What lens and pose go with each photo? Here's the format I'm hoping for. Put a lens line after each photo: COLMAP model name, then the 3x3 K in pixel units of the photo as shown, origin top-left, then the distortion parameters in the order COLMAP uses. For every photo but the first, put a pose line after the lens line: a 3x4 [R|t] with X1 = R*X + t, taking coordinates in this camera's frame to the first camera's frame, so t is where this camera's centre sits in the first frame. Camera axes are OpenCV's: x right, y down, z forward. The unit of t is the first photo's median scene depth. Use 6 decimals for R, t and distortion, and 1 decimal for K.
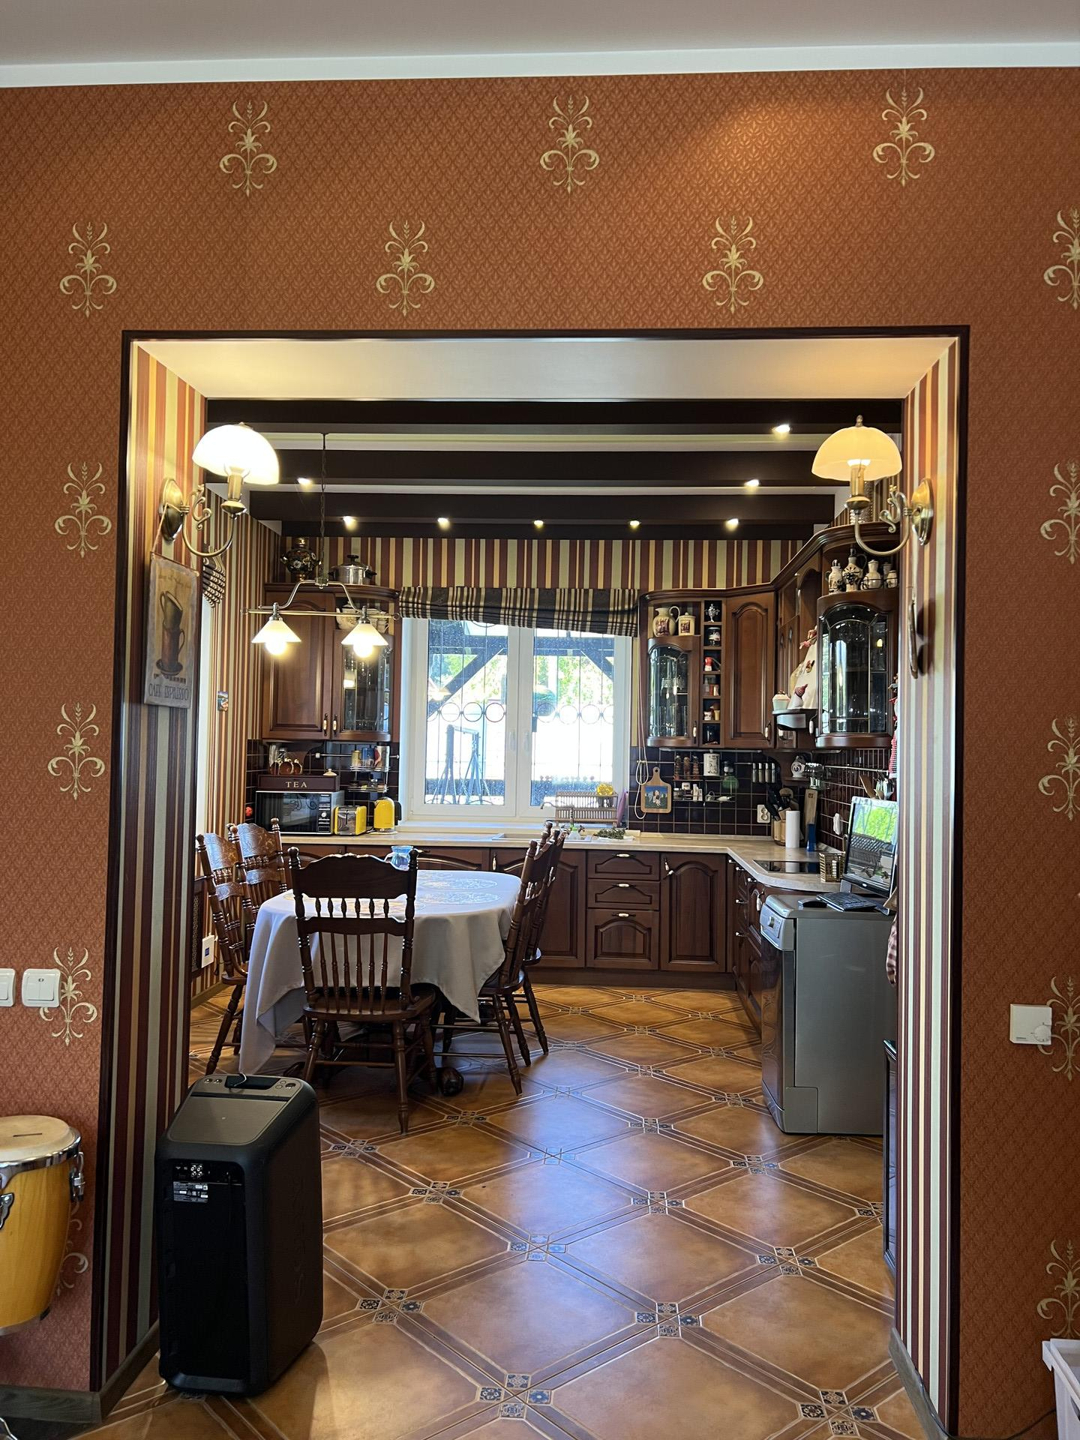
lens RADIAL K [[1092.4, 0, 524.9], [0, 1092.4, 713.8], [0, 0, 1]] dist [0.003081, -0.005048]
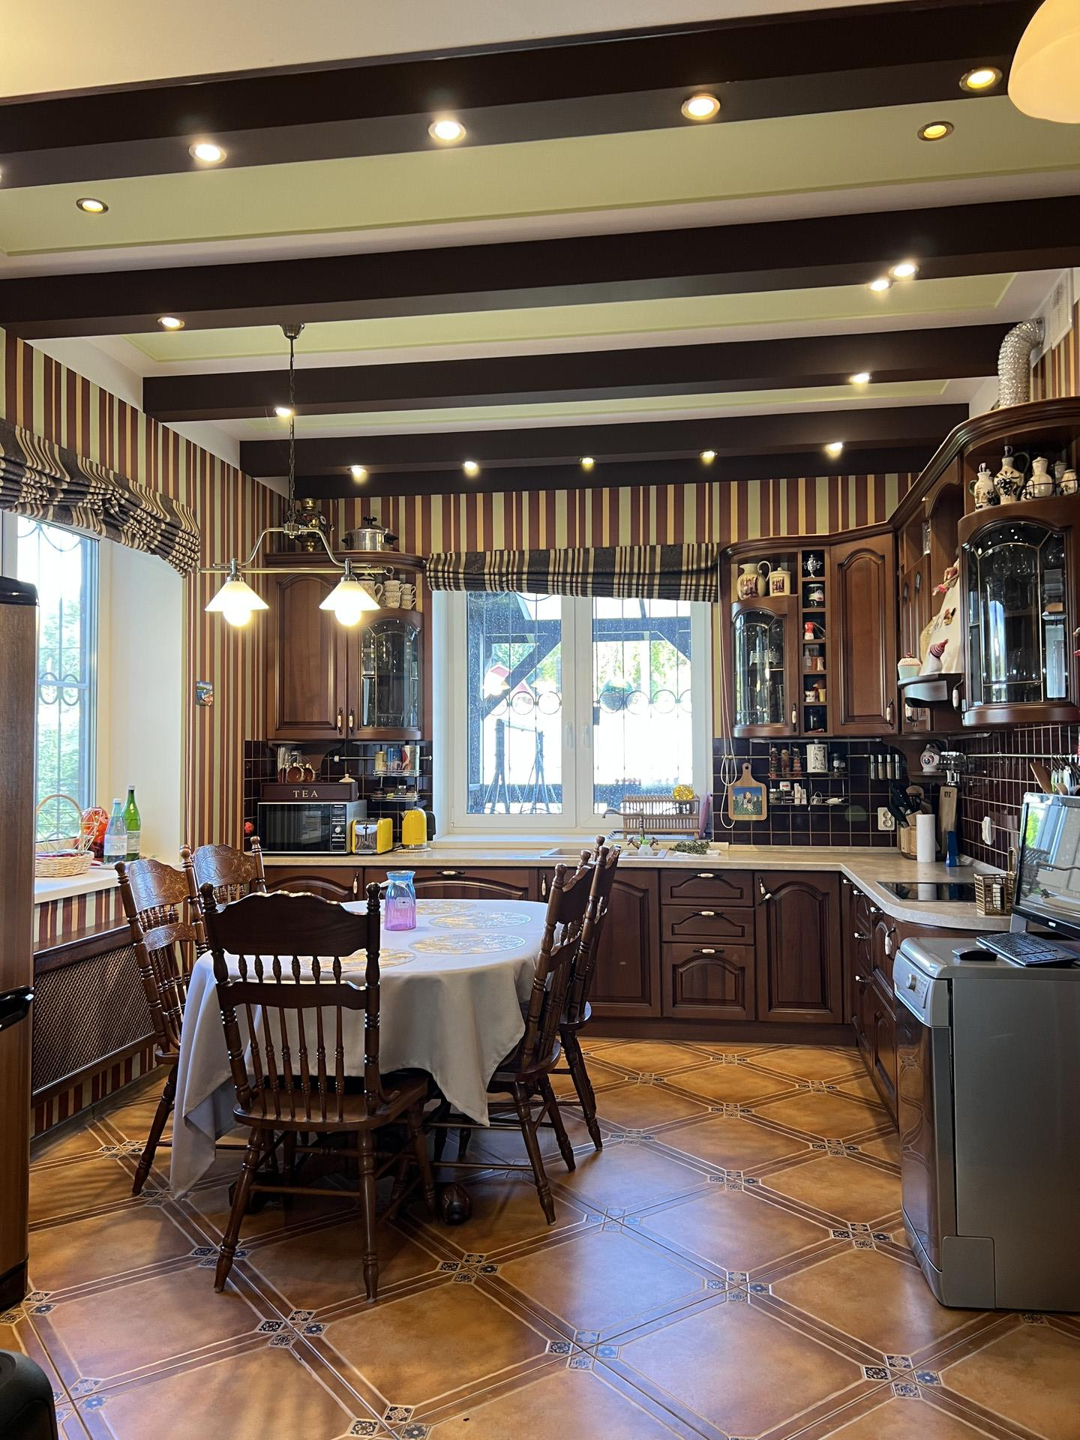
lens RADIAL K [[1092.4, 0, 524.9], [0, 1092.4, 713.8], [0, 0, 1]] dist [0.003081, -0.005048]
pose [[0.995277, -0.027949, -0.092966, 0.036624], [0.027264, 0.999591, -0.008631, 0.016426], [0.093170, 0.006056, 0.995632, 0.201955]]
